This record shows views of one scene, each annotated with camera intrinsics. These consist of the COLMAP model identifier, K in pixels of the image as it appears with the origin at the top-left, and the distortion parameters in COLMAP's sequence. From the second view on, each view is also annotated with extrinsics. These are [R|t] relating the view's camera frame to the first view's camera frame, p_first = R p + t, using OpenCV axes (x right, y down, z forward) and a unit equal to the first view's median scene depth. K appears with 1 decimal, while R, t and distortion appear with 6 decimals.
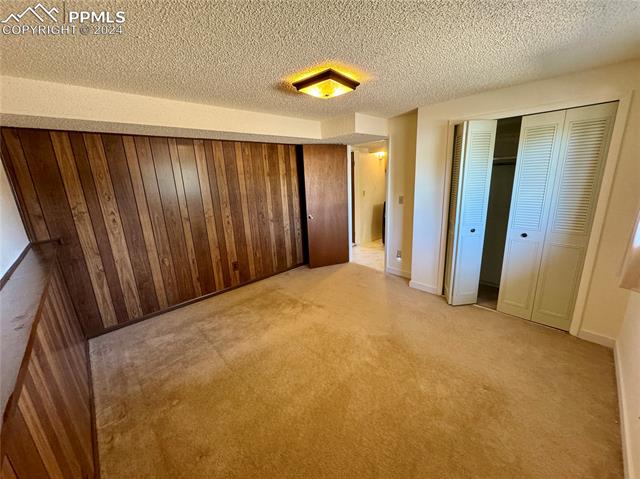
lens RADIAL K [[253.4, 0, 322.0], [0, 253.4, 240.7], [0, 0, 1]] dist [0.001410, -0.000250]
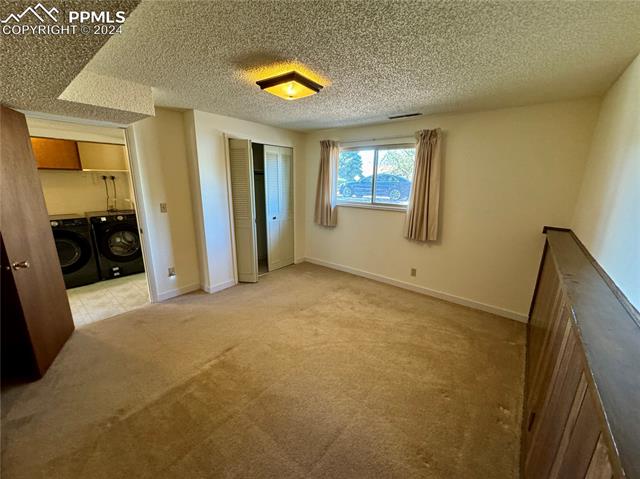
lens RADIAL K [[253.4, 0, 321.8], [0, 253.4, 241.6], [0, 0, 1]] dist [0.001410, -0.000250]
pose [[-0.131311, -0.201397, 0.970668, -0.798004], [0.240449, 0.943438, 0.228275, -0.163301], [-0.961739, 0.263372, -0.075458, 0.800008]]
